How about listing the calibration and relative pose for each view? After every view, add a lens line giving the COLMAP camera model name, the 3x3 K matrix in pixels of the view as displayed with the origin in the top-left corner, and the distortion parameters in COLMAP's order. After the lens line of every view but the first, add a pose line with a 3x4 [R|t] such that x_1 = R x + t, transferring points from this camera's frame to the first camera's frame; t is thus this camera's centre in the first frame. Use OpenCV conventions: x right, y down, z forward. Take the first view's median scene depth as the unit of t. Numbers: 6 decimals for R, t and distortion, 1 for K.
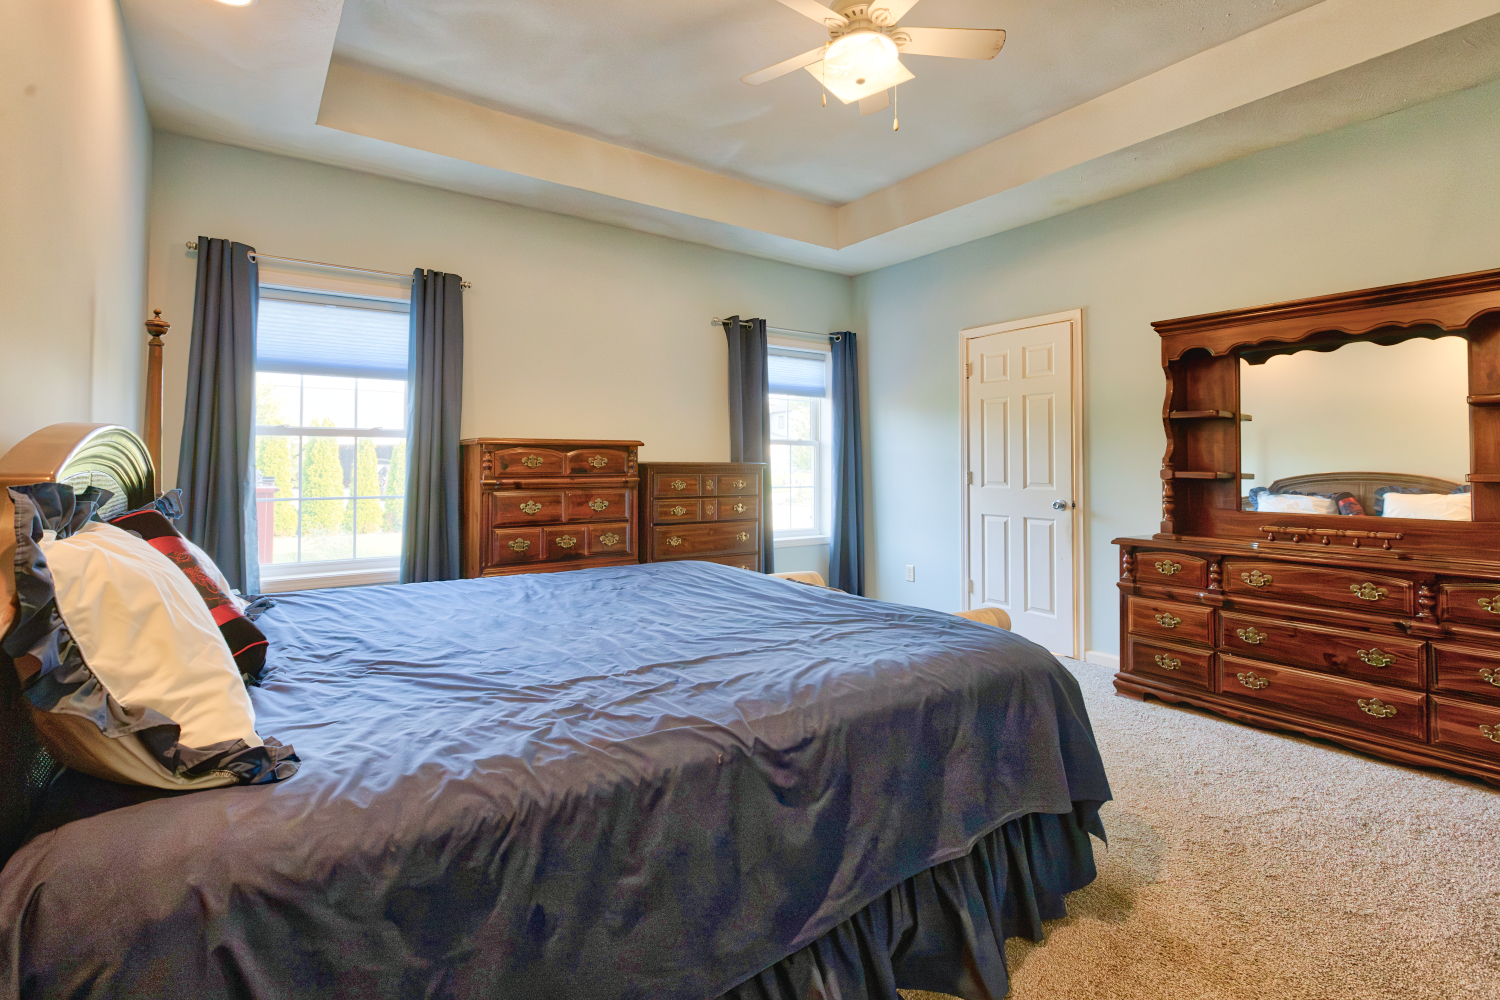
lens RADIAL K [[705.2, 0, 751.0], [0, 705.2, 468.6], [0, 0, 1]] dist [0.001337, 0.000522]
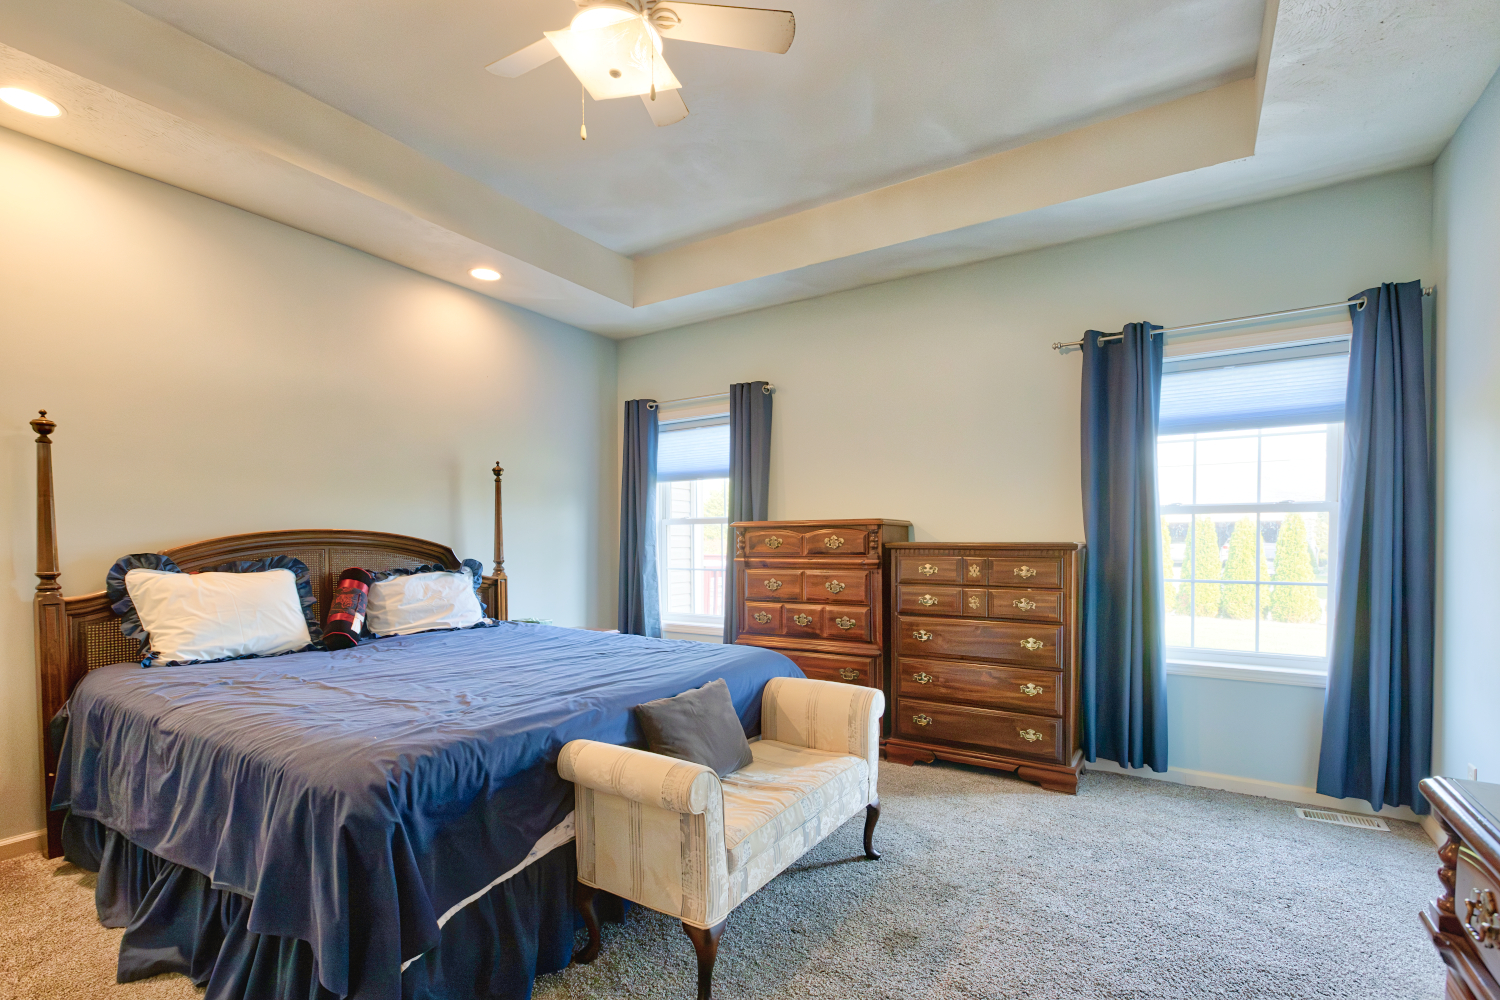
lens RADIAL K [[698.9, 0, 747.1], [0, 698.9, 589.7], [0, 0, 1]] dist [0.002551, 0.000557]
pose [[0.367242, 0.060501, -0.928156, 0.610989], [-0.002586, 0.997945, 0.064027, -0.005680], [0.930122, -0.021113, 0.366644, 0.508246]]
